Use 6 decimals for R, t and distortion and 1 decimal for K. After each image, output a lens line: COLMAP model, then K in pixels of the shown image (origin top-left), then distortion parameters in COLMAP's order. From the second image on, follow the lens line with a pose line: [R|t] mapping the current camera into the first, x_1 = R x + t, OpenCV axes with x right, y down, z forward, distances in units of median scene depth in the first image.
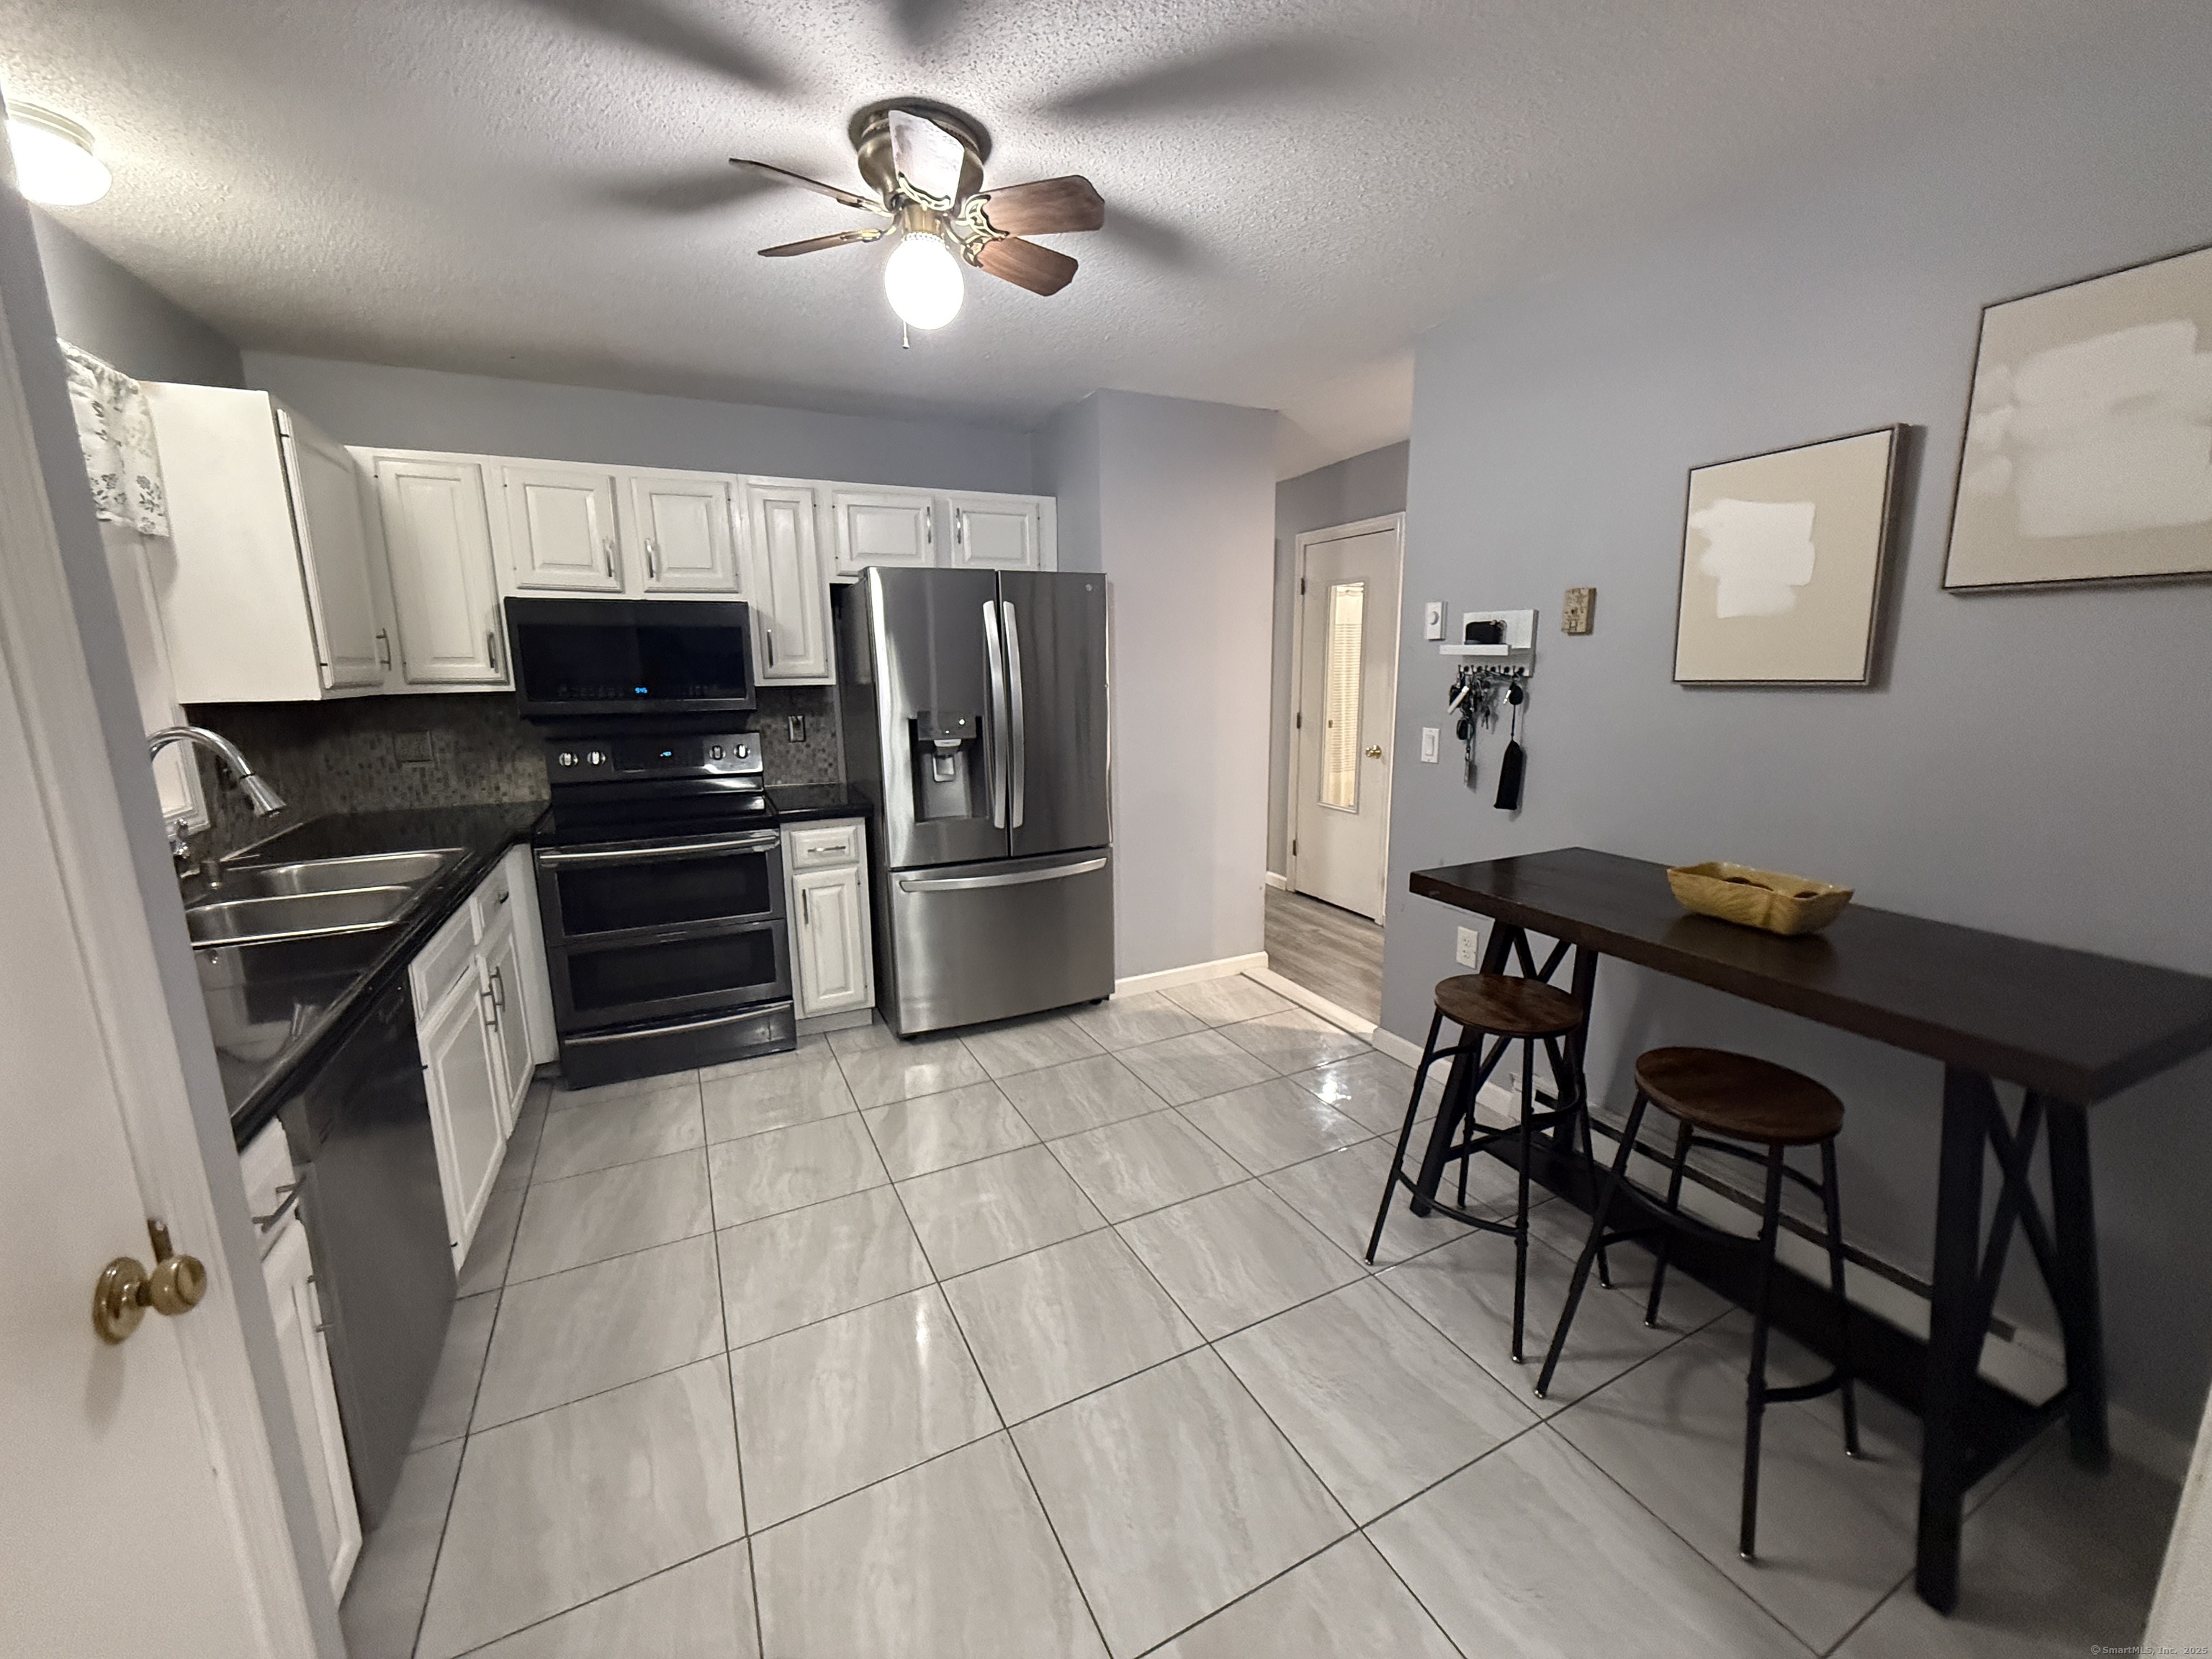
lens RADIAL K [[883.5, 0, 1111.7], [0, 883.5, 824.0], [0, 0, 1]] dist [-0.000167, -0.000317]
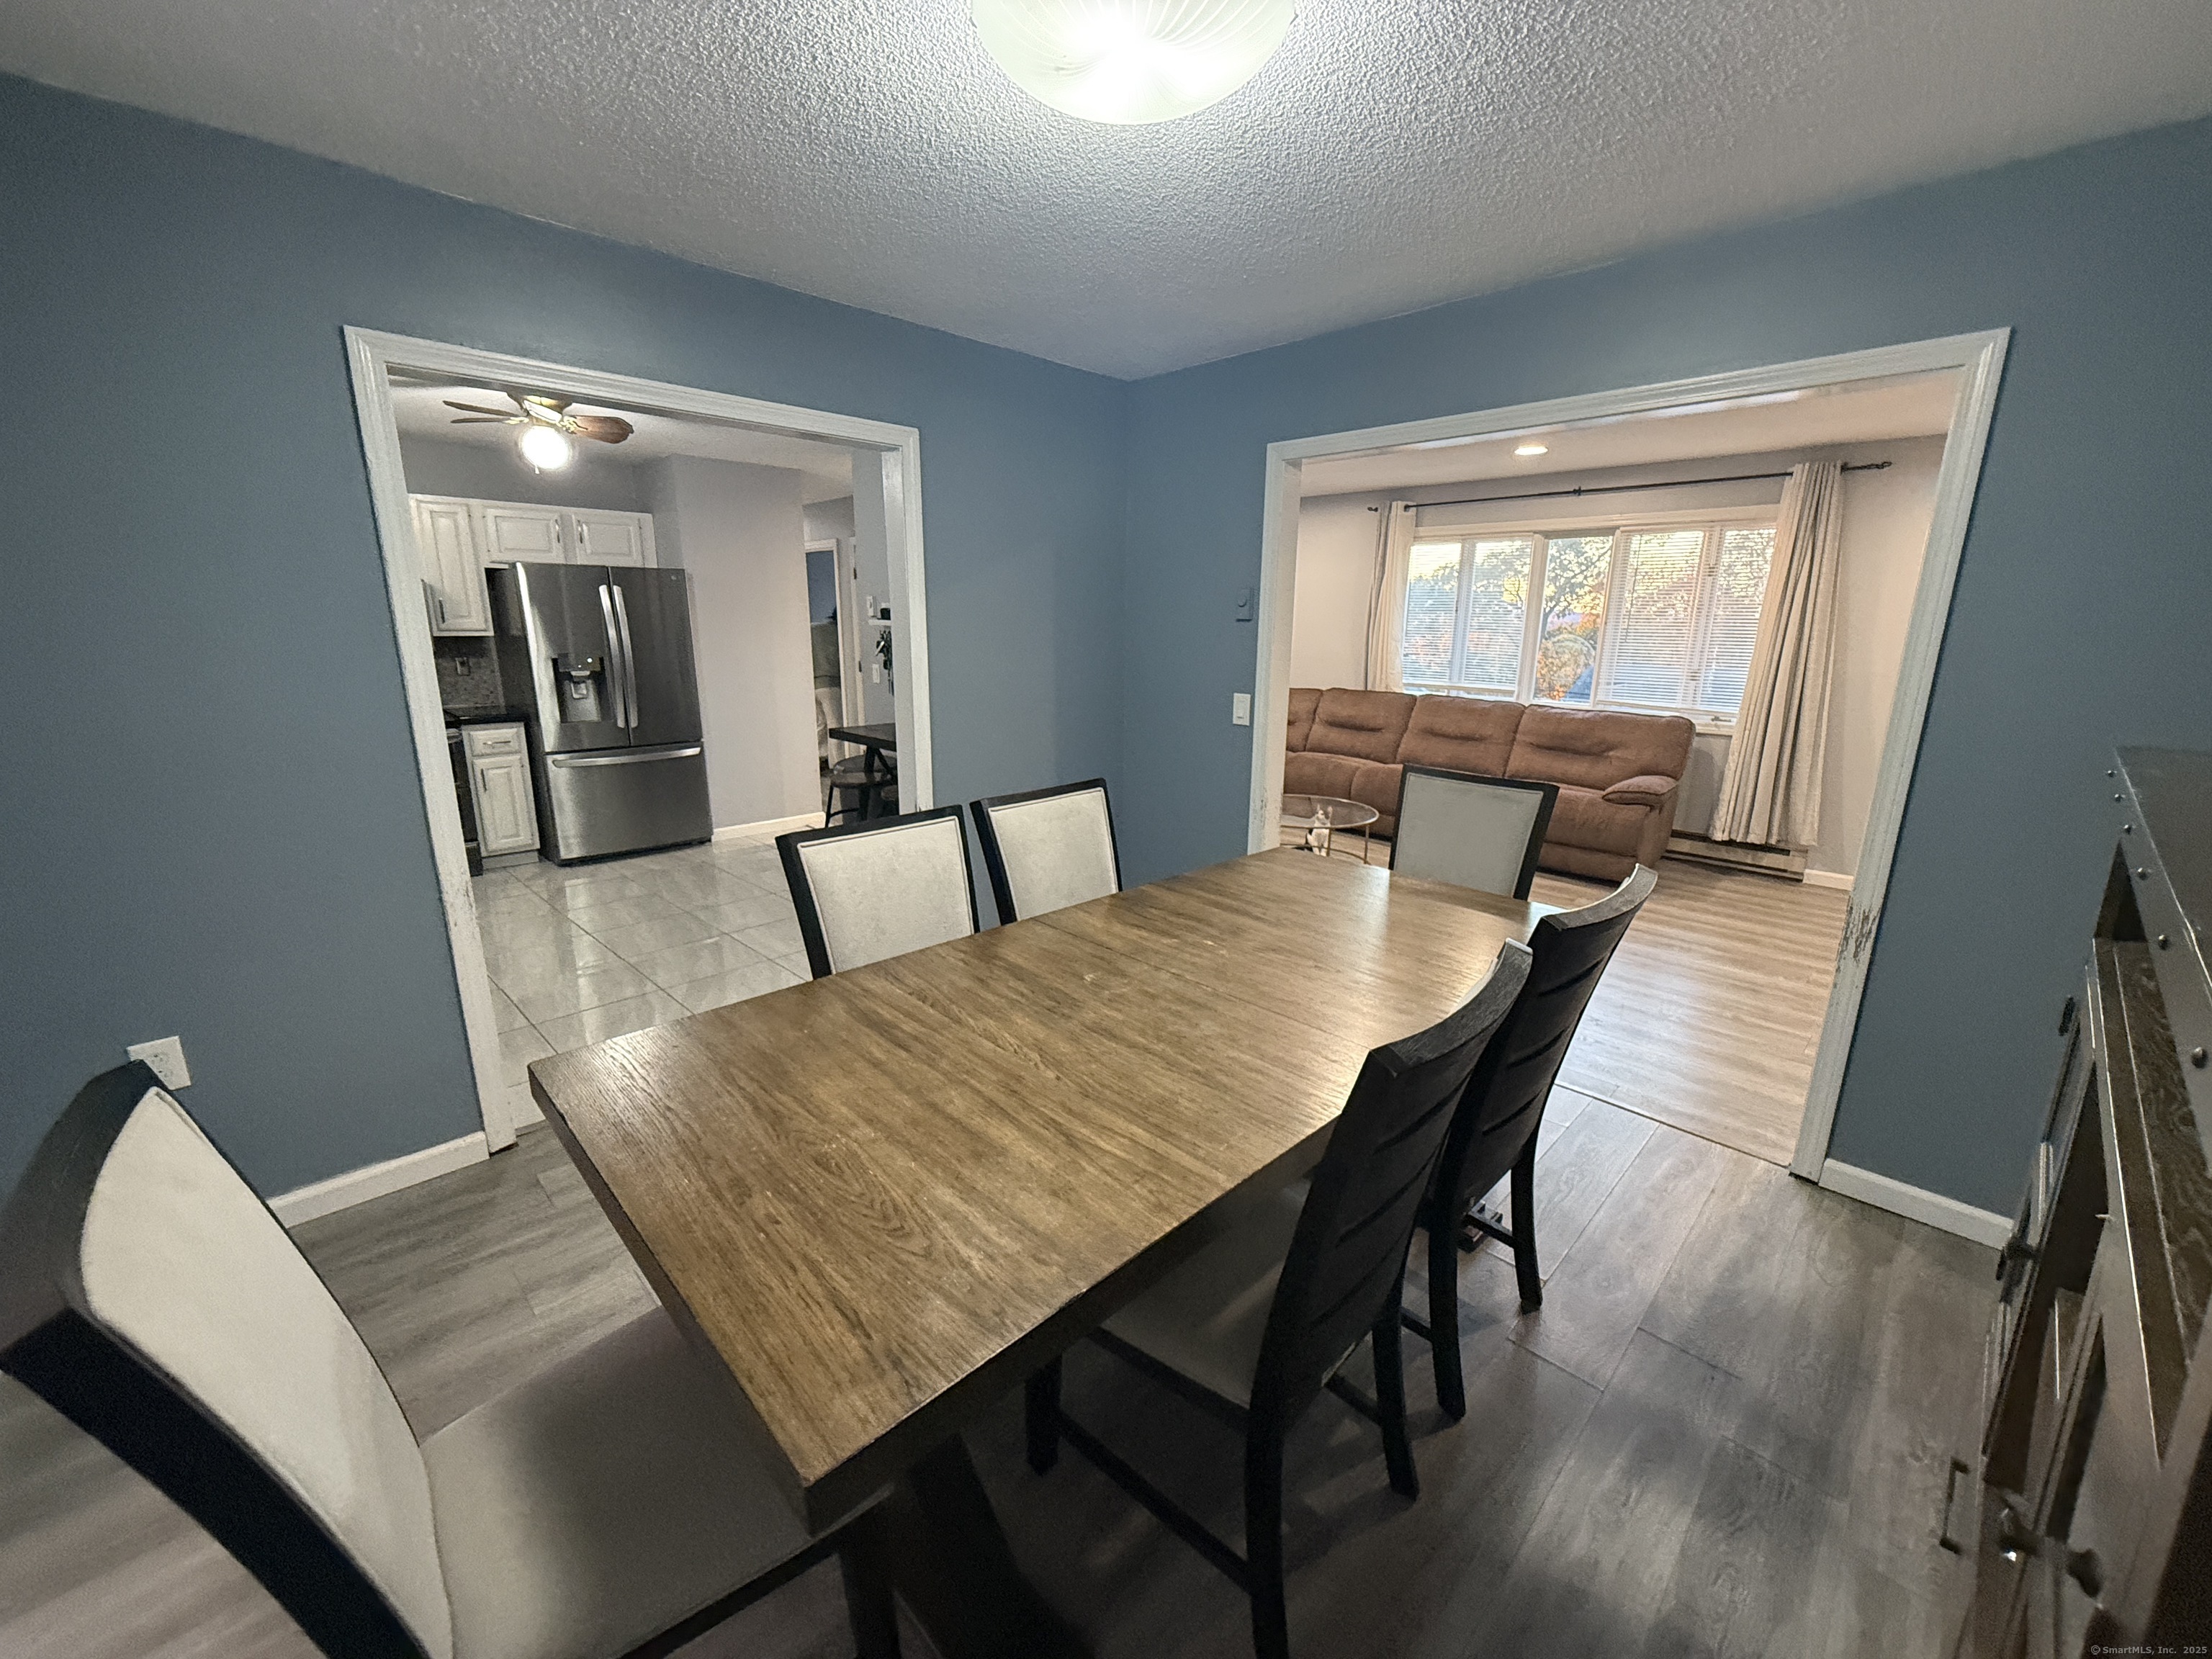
lens RADIAL K [[883.5, 0, 1114.4], [0, 883.5, 823.5], [0, 0, 1]] dist [-0.000167, -0.000317]
pose [[0.943535, -0.054478, 0.326763, 0.189170], [0.039938, 0.997897, 0.051050, 0.136198], [-0.328857, -0.035117, 0.943727, -0.838447]]
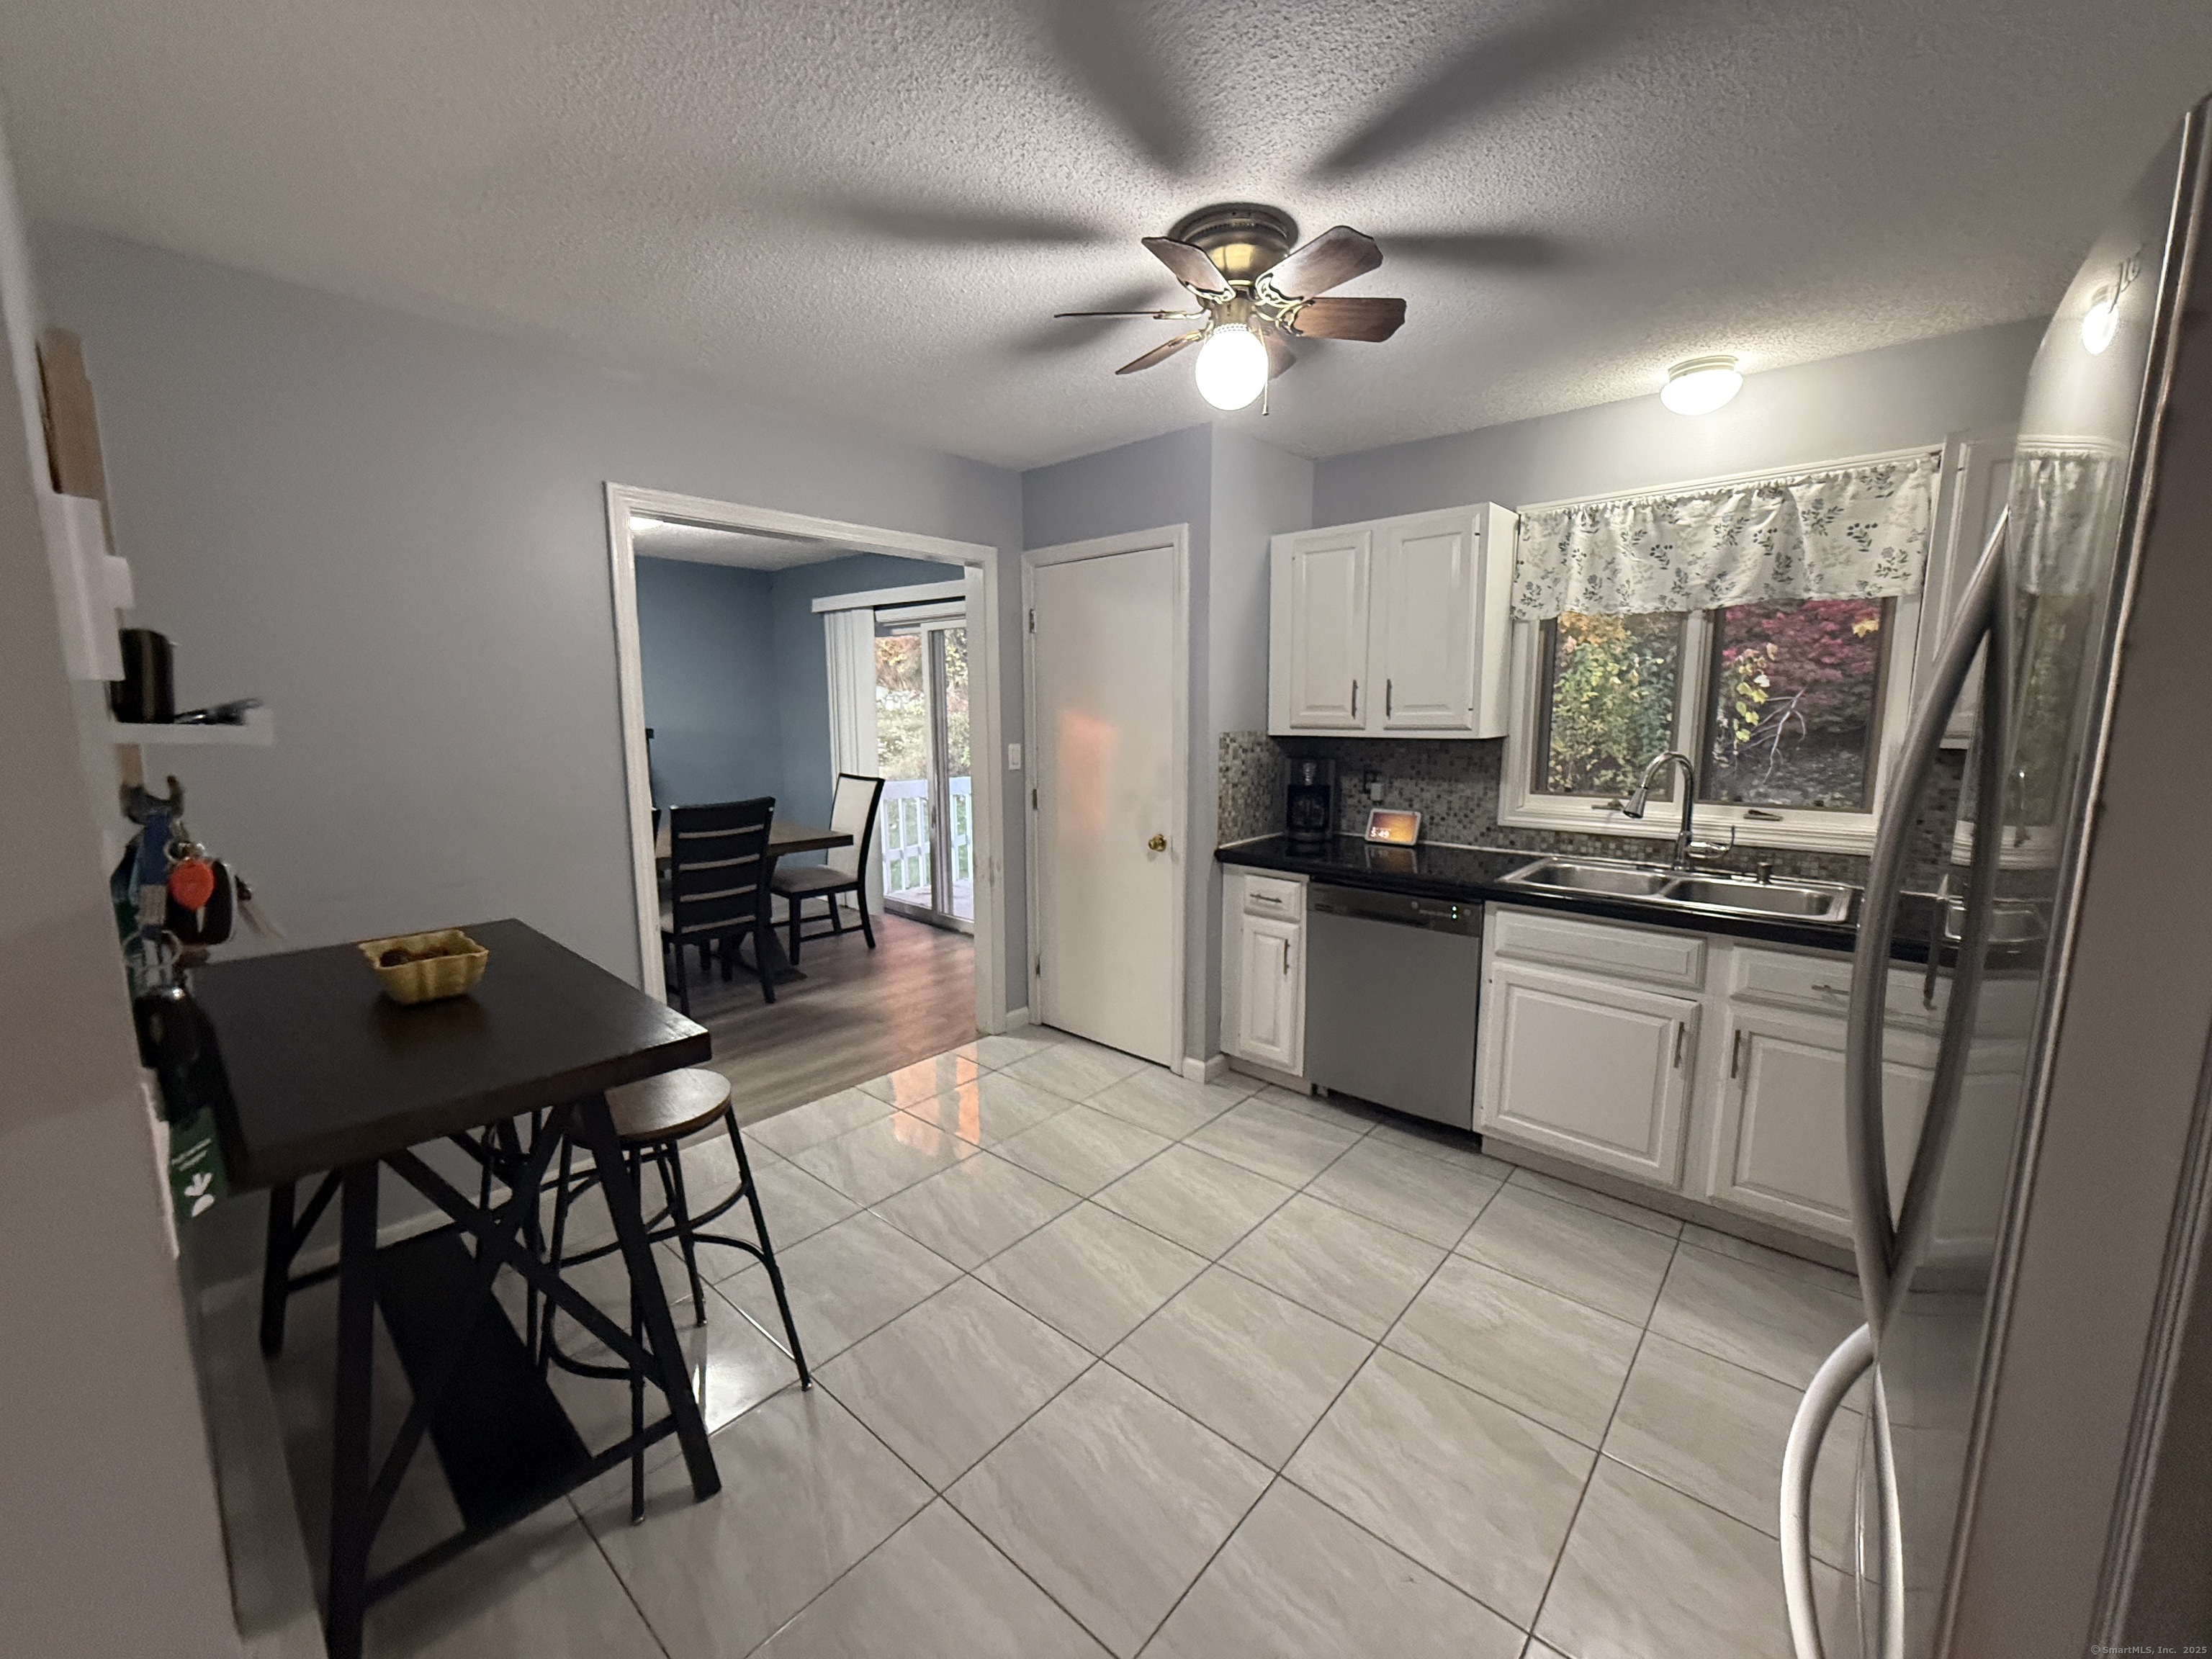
lens RADIAL K [[883.5, 0, 1110.2], [0, 883.5, 824.9], [0, 0, 1]] dist [-0.000167, -0.000317]
pose [[-0.925594, 0.065122, -0.372873, 0.198064], [-0.056296, 0.950449, 0.305741, -0.222936], [0.374307, 0.303983, -0.876064, 1.130977]]
